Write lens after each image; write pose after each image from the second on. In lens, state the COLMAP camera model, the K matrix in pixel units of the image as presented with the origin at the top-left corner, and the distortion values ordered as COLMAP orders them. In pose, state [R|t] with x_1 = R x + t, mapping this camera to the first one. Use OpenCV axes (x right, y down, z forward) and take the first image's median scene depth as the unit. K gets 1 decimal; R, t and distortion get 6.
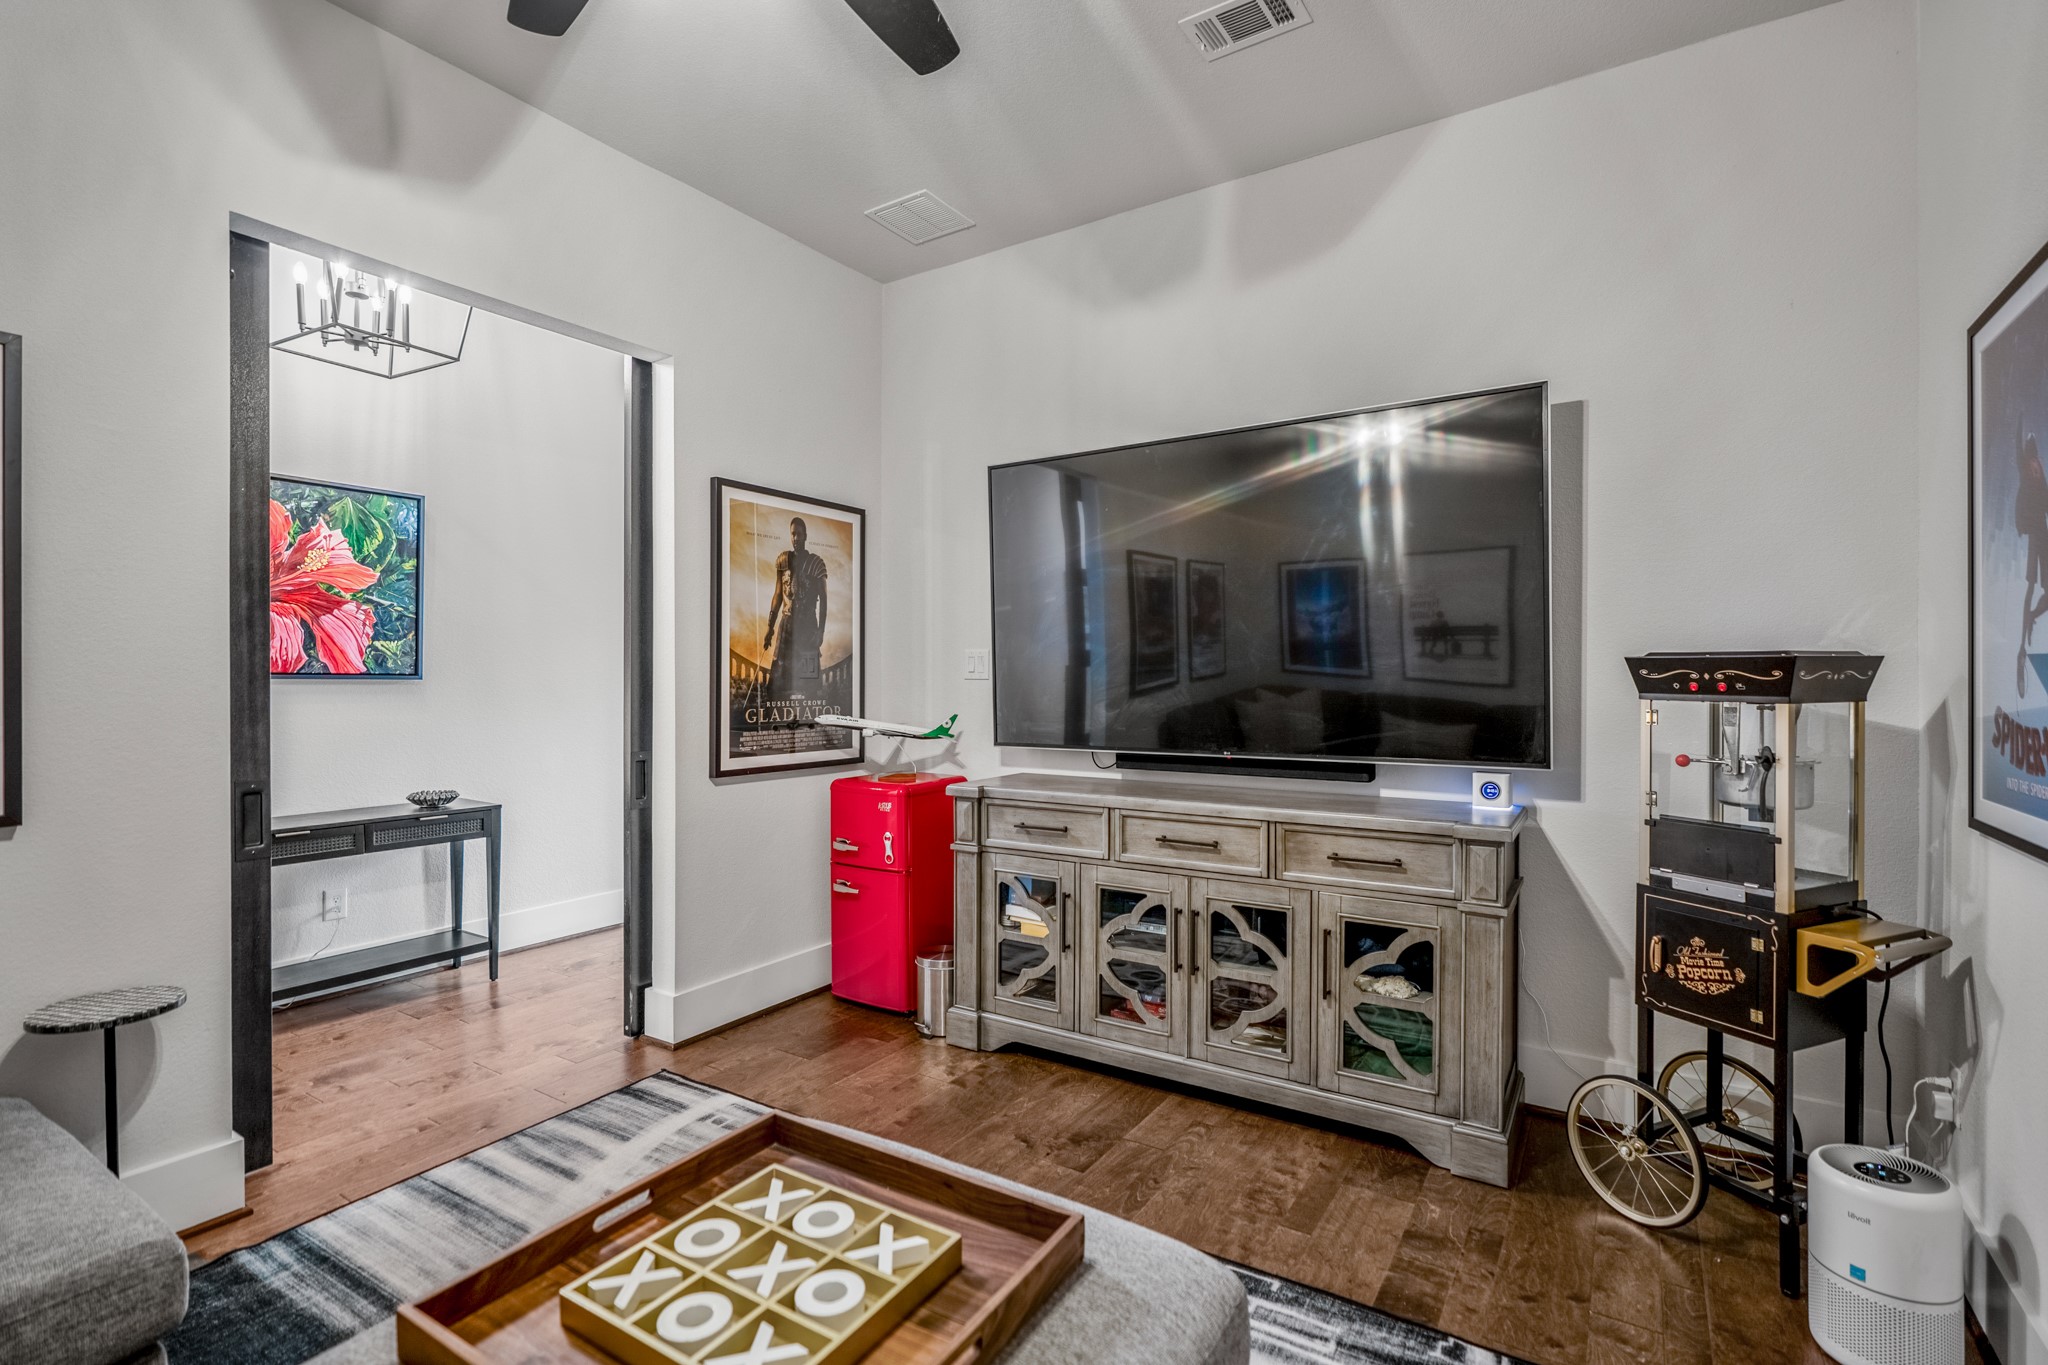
lens RADIAL K [[949.7, 0, 1018.5], [0, 949.7, 682.9], [0, 0, 1]] dist [-0.005376, 0.002394]
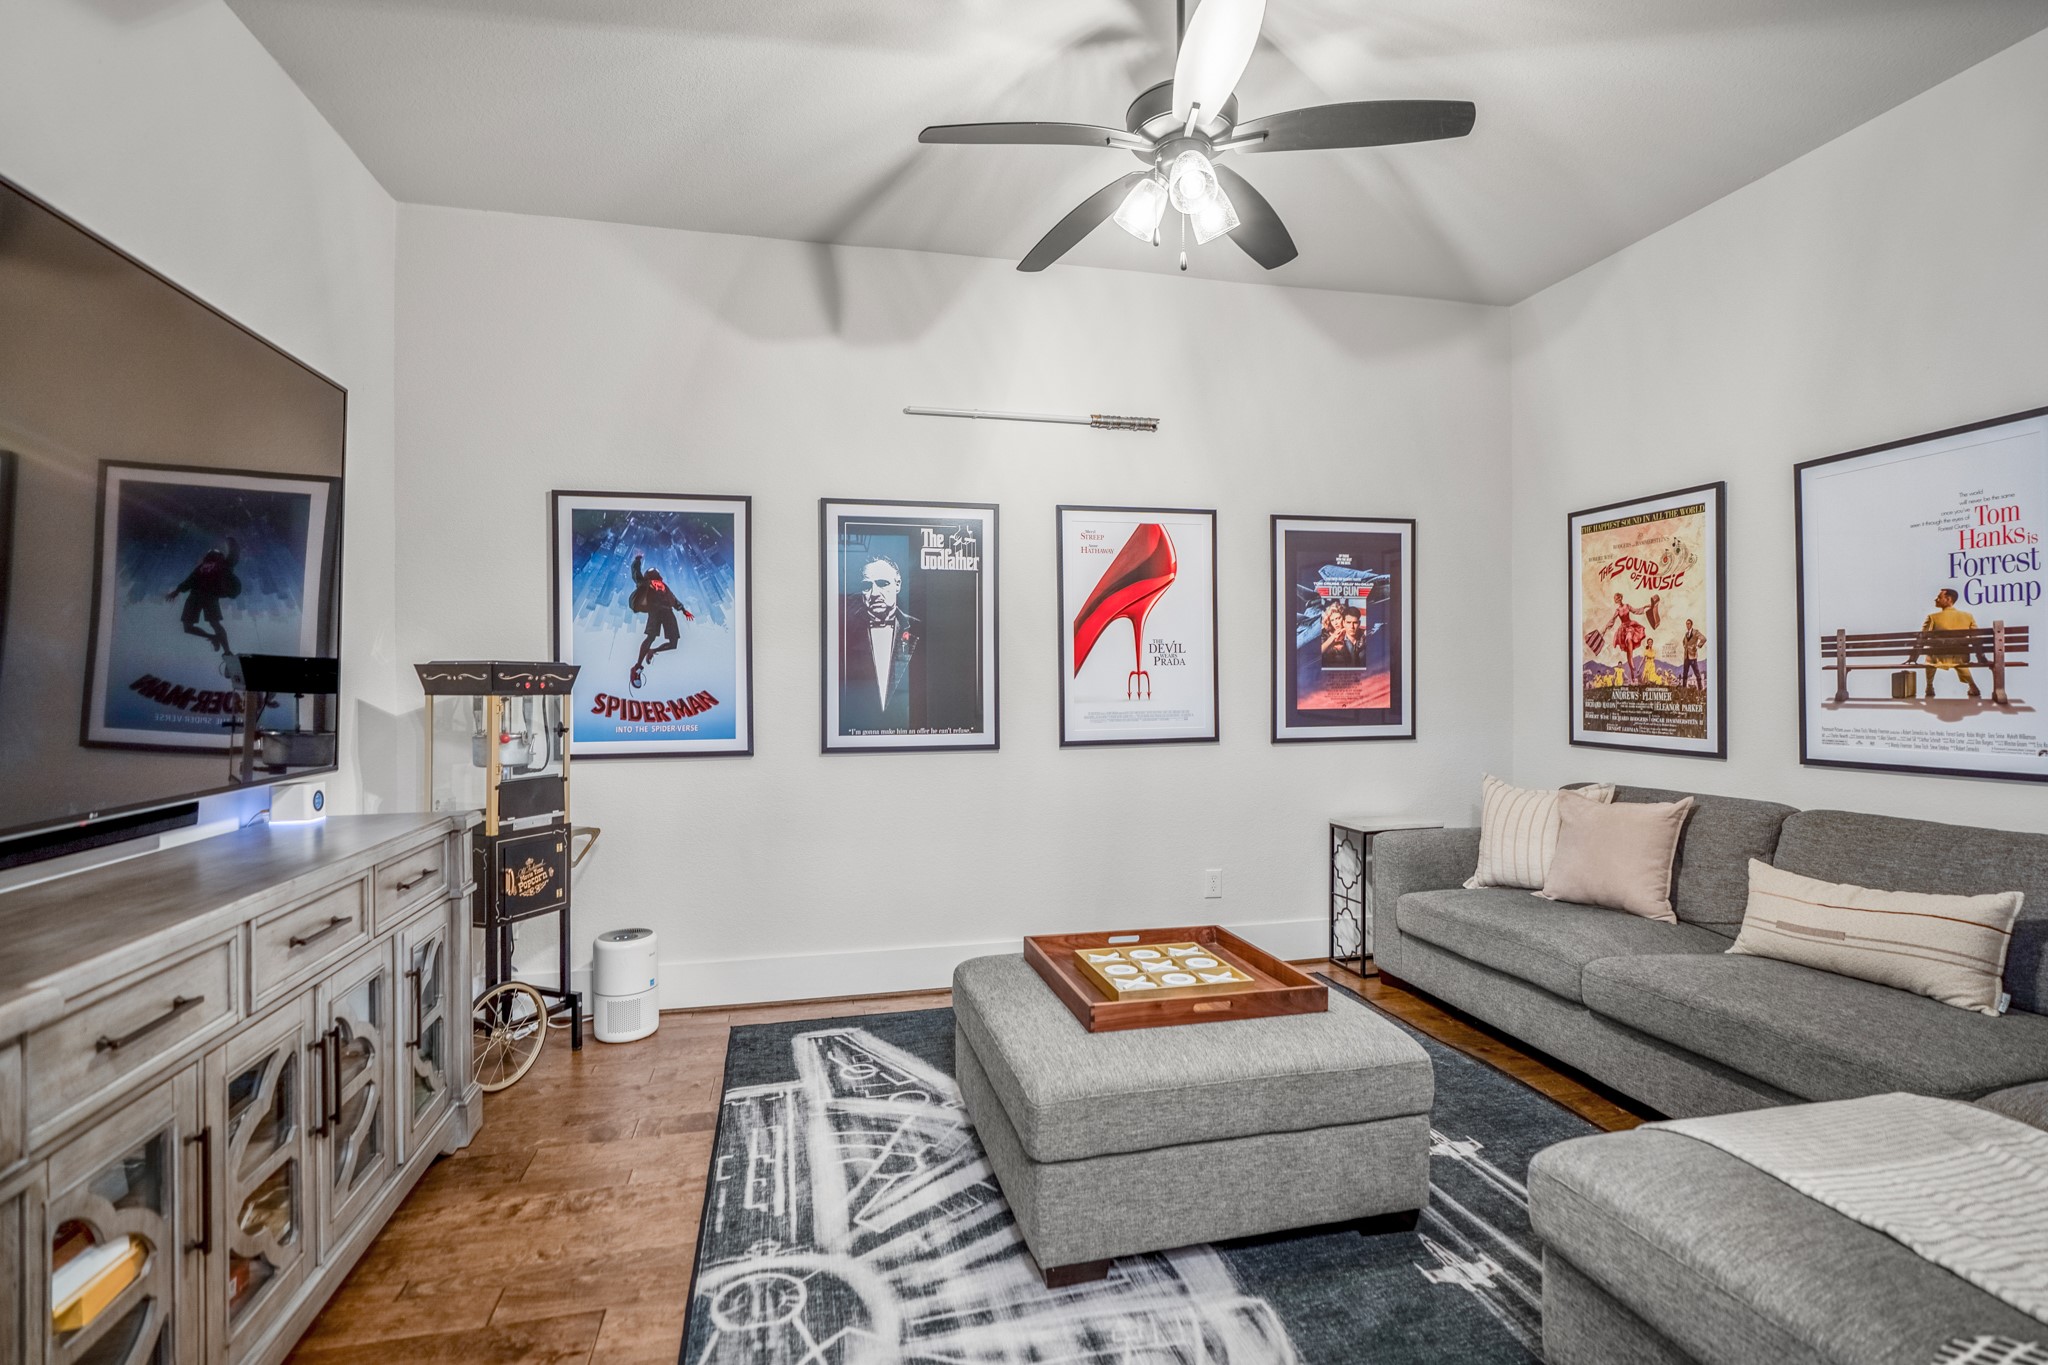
lens RADIAL K [[949.7, 0, 1019.3], [0, 949.7, 677.7], [0, 0, 1]] dist [-0.005376, 0.002394]
pose [[-0.719002, 0.005395, 0.694987, -0.834612], [0.010111, 0.999945, 0.002698, -0.005035], [-0.694934, 0.008966, -0.719018, 1.517227]]
